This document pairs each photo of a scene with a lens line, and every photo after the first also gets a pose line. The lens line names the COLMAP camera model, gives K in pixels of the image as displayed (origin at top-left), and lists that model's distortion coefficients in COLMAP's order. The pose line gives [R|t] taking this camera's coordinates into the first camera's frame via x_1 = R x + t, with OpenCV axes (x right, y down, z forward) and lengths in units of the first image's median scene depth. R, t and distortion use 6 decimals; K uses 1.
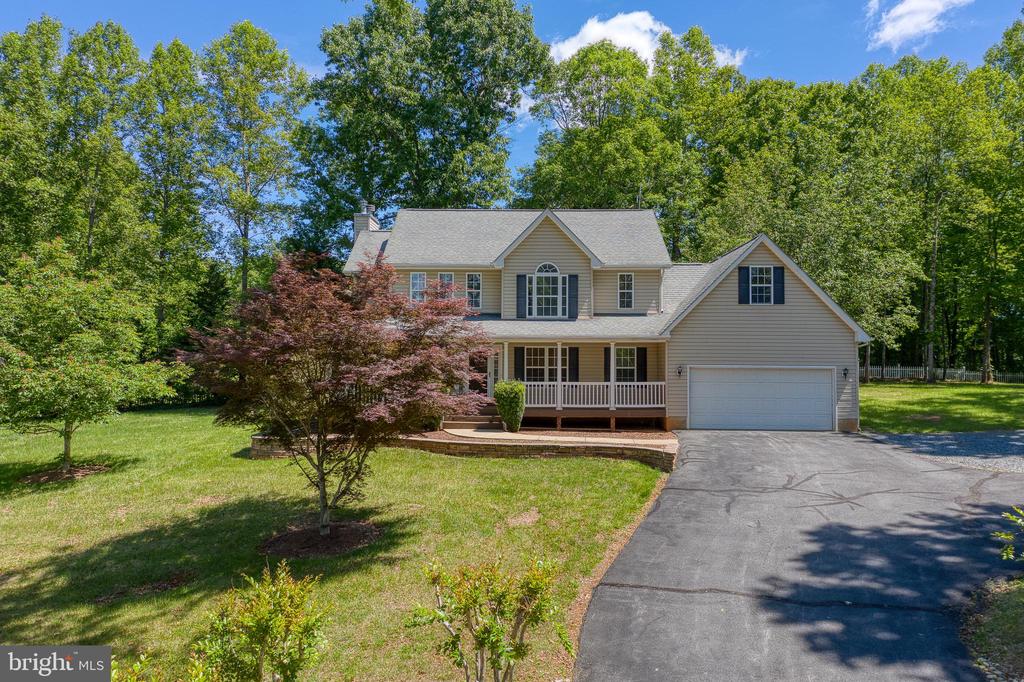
lens RADIAL K [[781.2, 0, 507.3], [0, 781.2, 293.7], [0, 0, 1]] dist [0.028590, 0.004933]
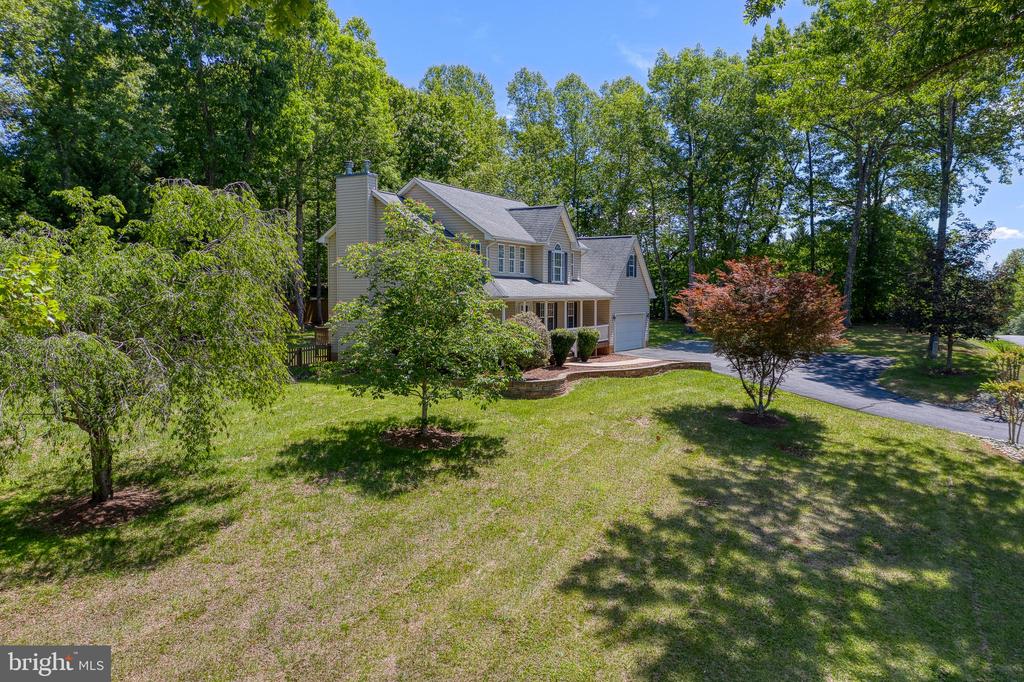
lens RADIAL K [[781.2, 0, 507.3], [0, 781.2, 293.7], [0, 0, 1]] dist [0.028590, 0.004933]
pose [[0.461781, -0.002022, 0.886991, -1.286389], [-0.082122, 0.995605, 0.045024, -0.005033], [-0.883184, -0.093632, 0.459586, 0.439152]]
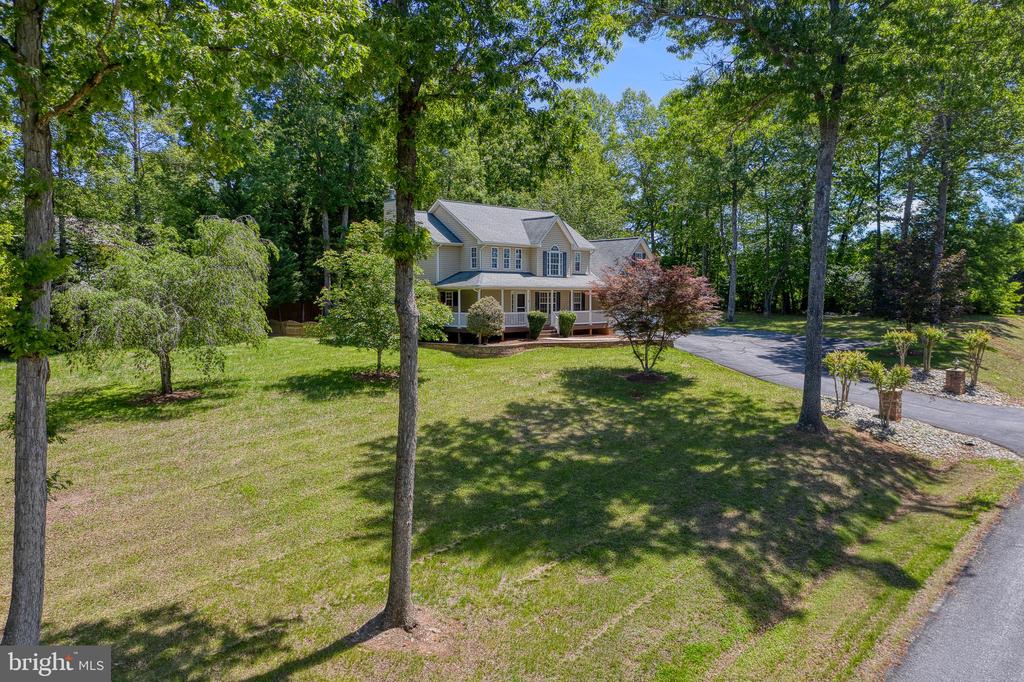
lens RADIAL K [[781.2, 0, 507.3], [0, 781.2, 293.7], [0, 0, 1]] dist [0.028590, 0.004933]
pose [[0.705270, -0.002105, 0.708935, -1.343029], [-0.063260, 0.995820, 0.065889, -0.041294], [-0.706111, -0.091317, 0.702189, -0.198346]]
